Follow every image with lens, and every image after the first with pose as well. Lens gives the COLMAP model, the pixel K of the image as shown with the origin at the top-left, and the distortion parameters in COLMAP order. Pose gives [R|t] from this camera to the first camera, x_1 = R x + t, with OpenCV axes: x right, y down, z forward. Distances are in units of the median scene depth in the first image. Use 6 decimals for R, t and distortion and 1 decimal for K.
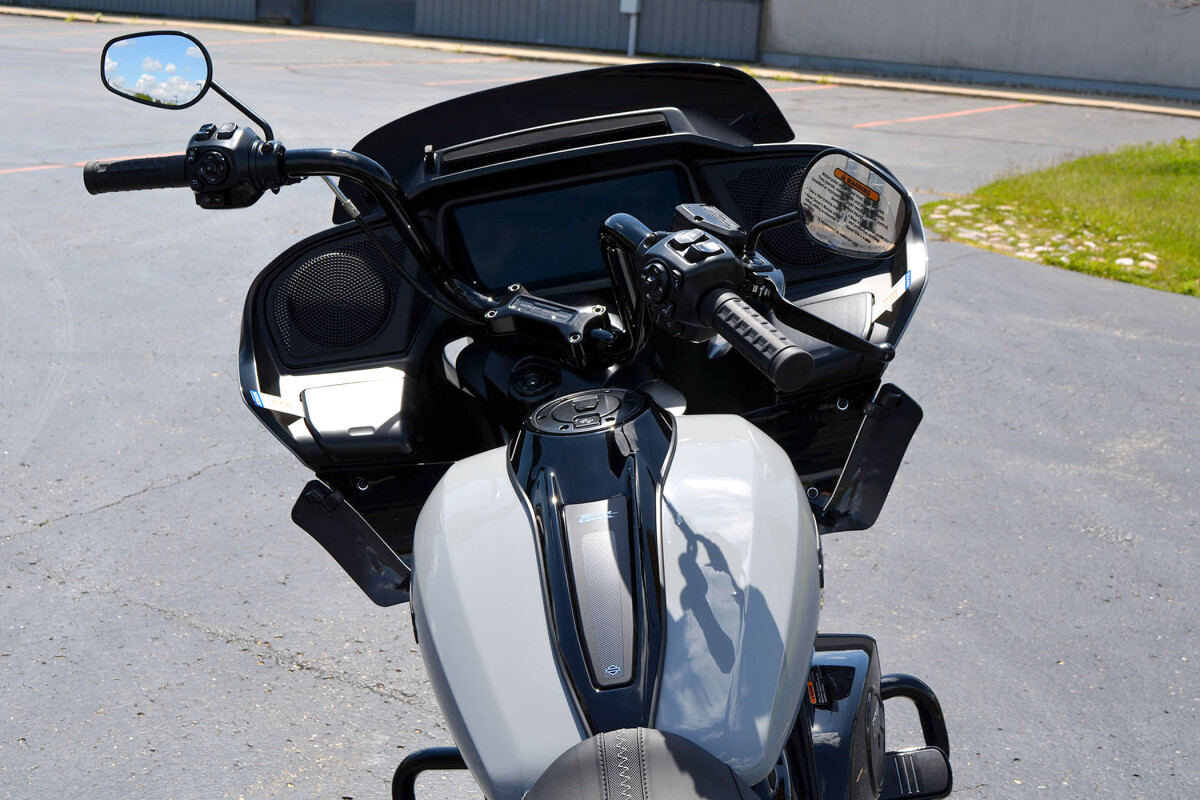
lens RADIAL K [[1374.0, 0, 605.8], [0, 1374.0, 401.2], [0, 0, 1]] dist [-0.018470, 0.000000]
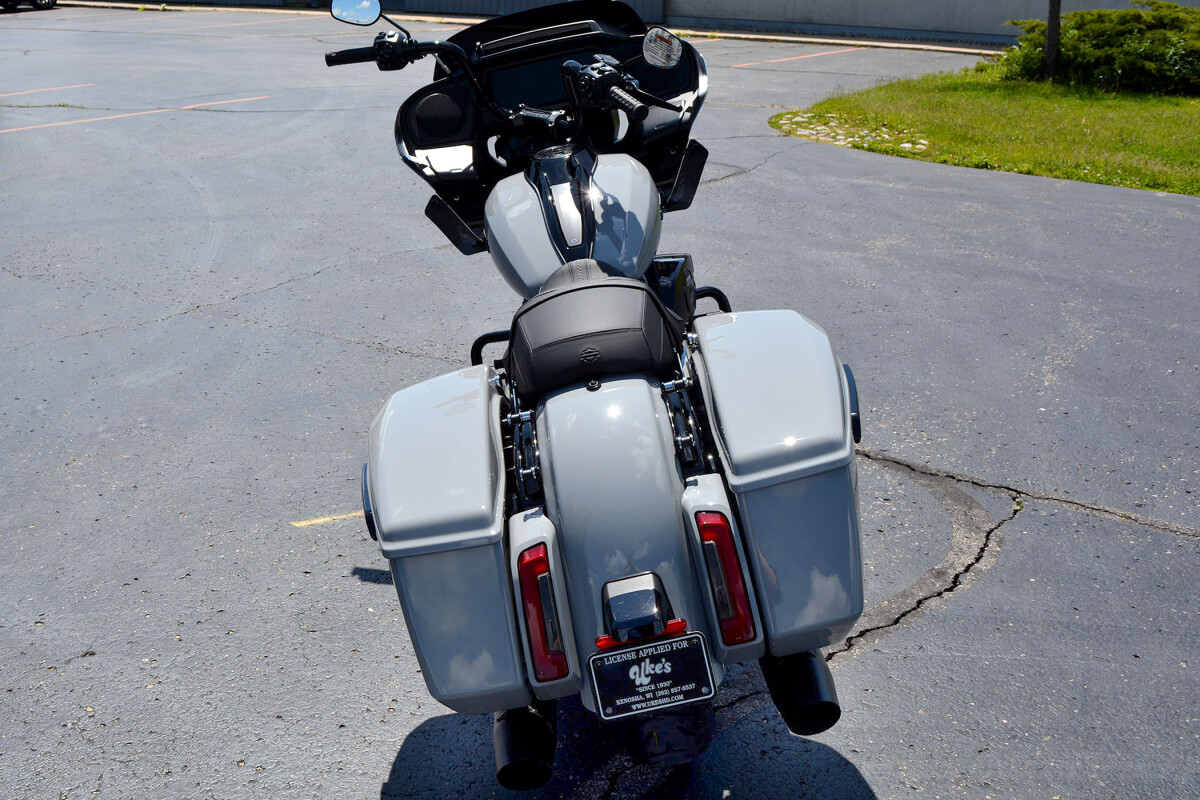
lens RADIAL K [[1184.0, 0, 593.6], [0, 1184.0, 398.0], [0, 0, 1]] dist [-0.042587, 0.000000]
pose [[0.998843, -0.039372, 0.027611, -0.014926], [0.037842, 0.997828, 0.053920, 0.181788], [-0.029674, -0.052813, 0.998163, -0.572466]]
